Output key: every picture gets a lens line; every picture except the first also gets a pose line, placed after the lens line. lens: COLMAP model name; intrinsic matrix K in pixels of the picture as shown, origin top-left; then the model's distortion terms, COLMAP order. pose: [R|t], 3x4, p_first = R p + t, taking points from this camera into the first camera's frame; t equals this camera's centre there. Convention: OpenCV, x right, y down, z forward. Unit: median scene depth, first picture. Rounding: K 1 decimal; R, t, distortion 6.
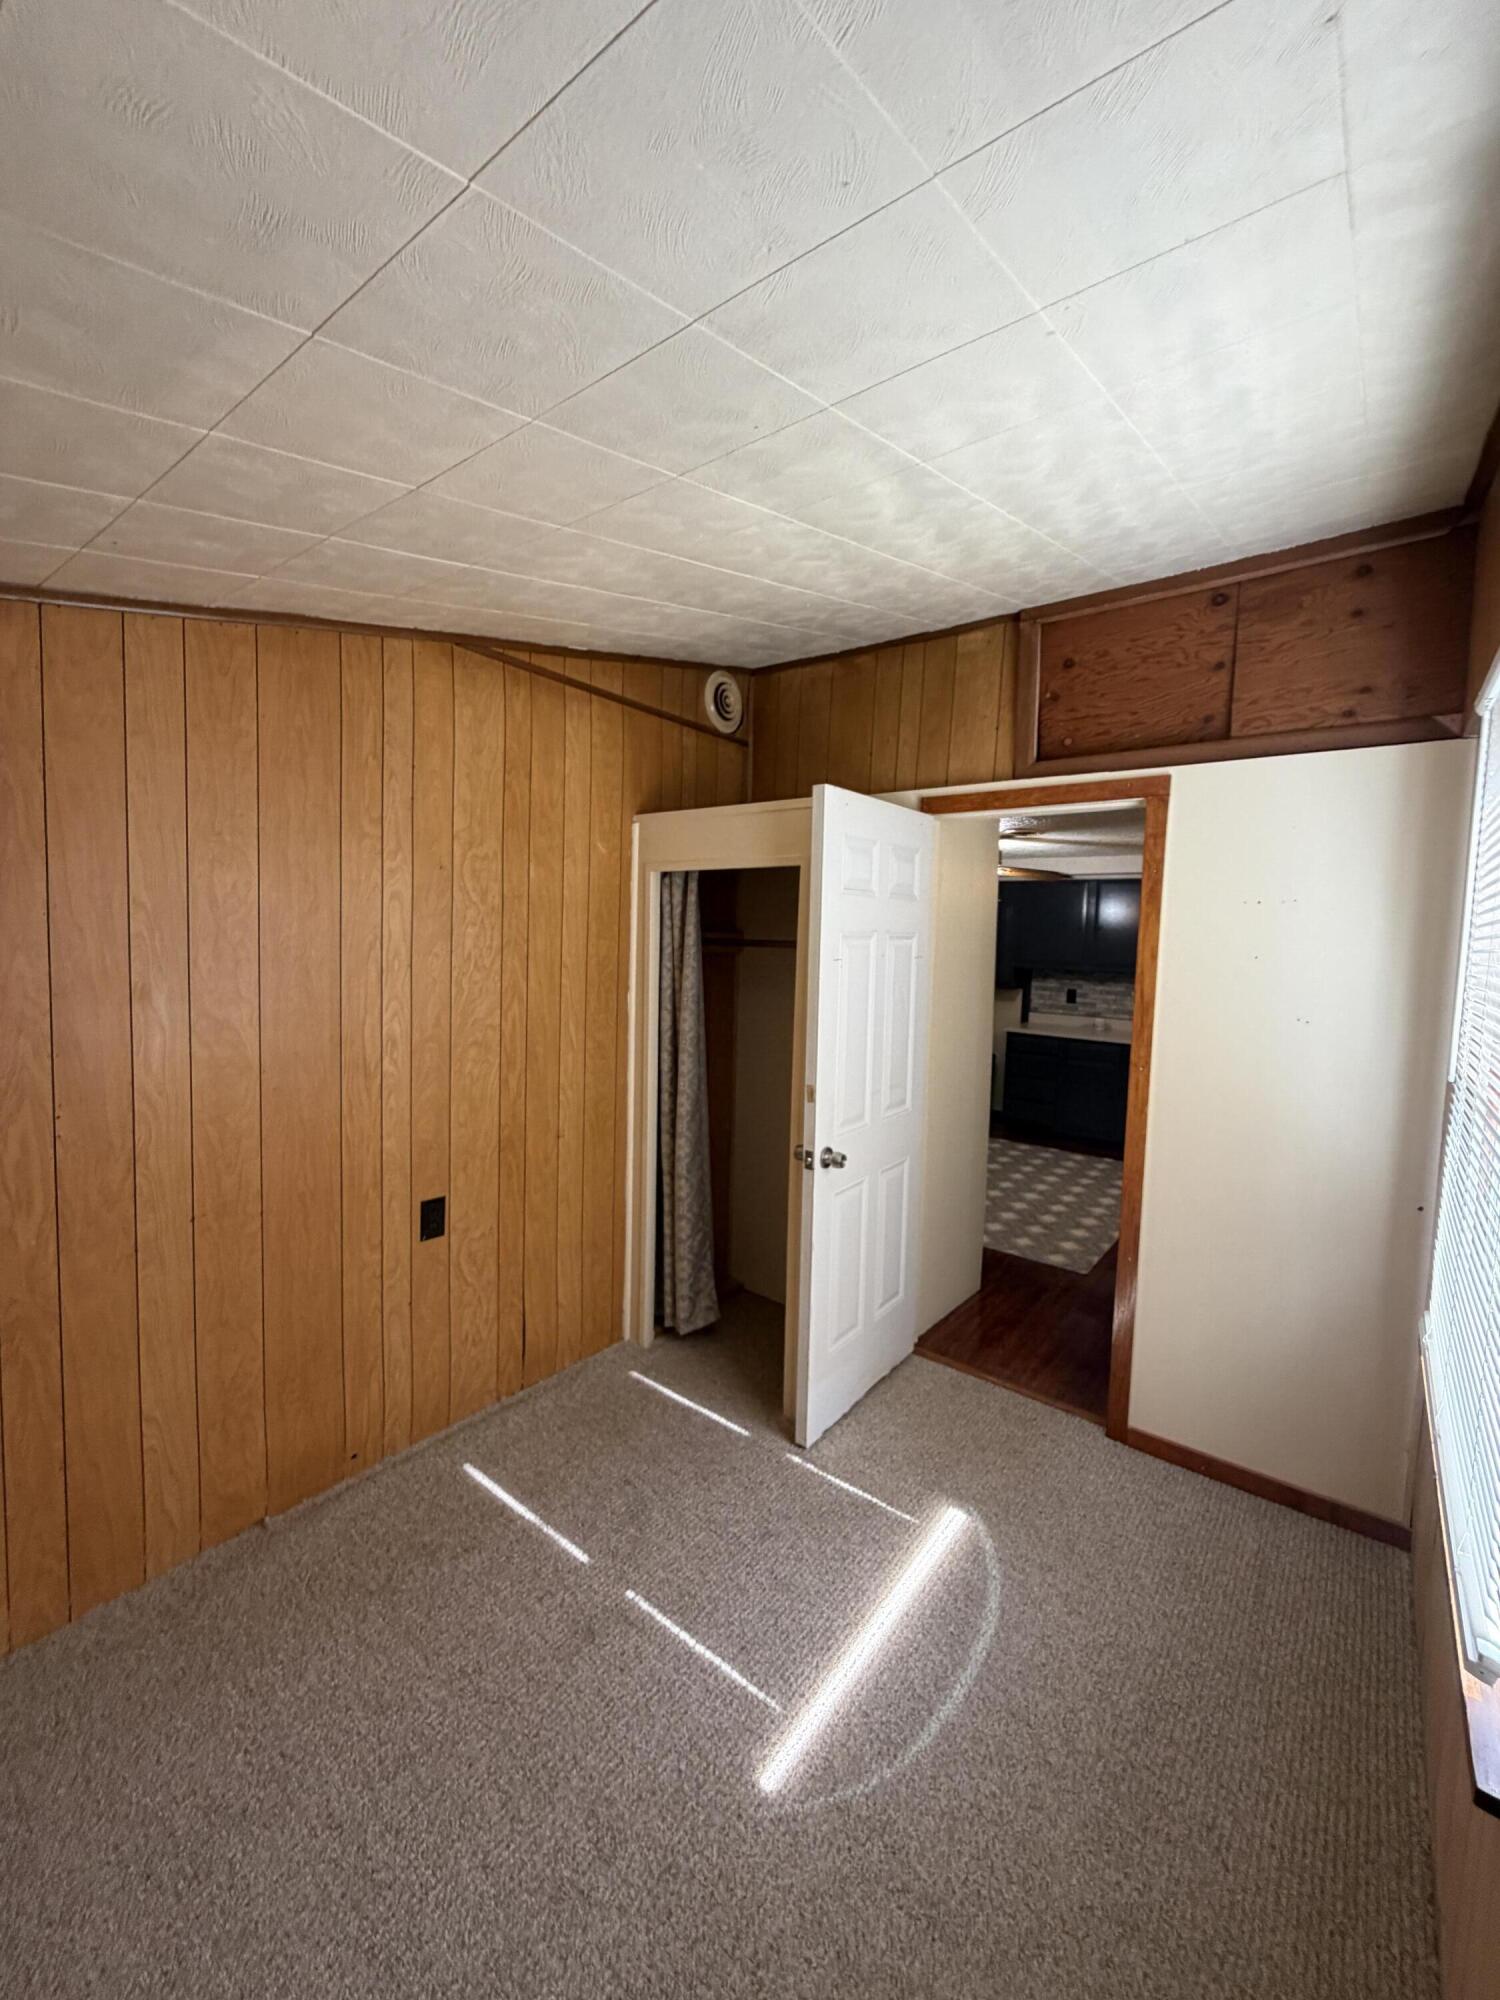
lens RADIAL K [[801.4, 0, 748.8], [0, 801.4, 993.9], [0, 0, 1]] dist [0.000205, 0.000370]
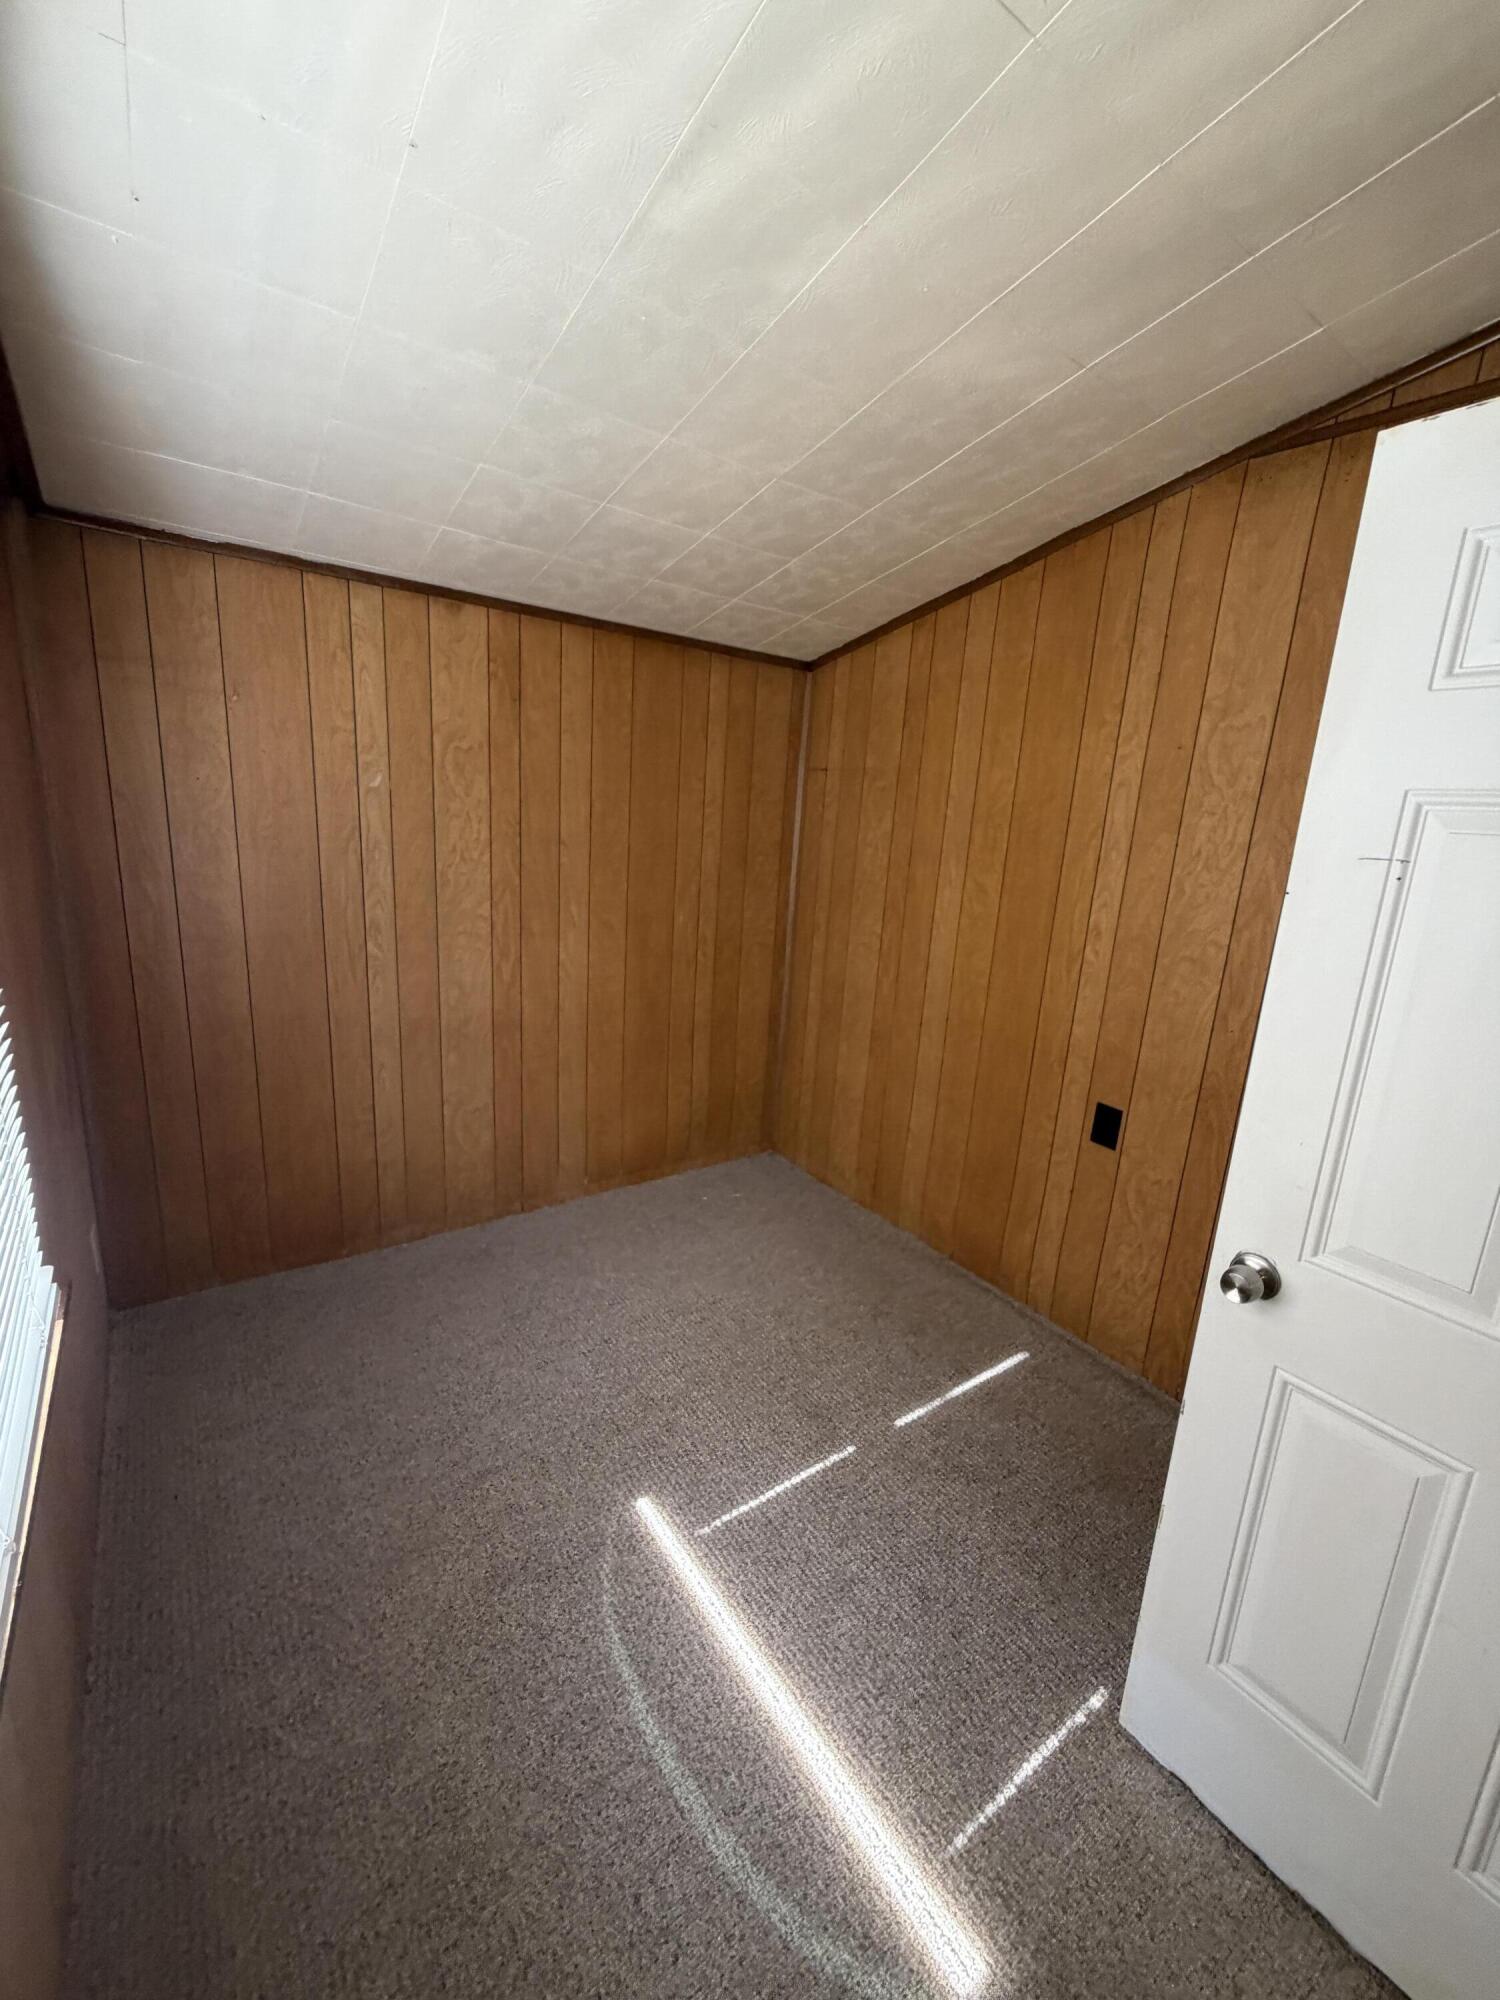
lens RADIAL K [[801.4, 0, 750.8], [0, 801.4, 993.0], [0, 0, 1]] dist [0.000205, 0.000370]
pose [[-0.282019, 0.170506, -0.944136, 0.669724], [-0.137928, 0.966653, 0.215773, -0.024141], [0.949443, 0.191075, -0.249096, 0.891136]]
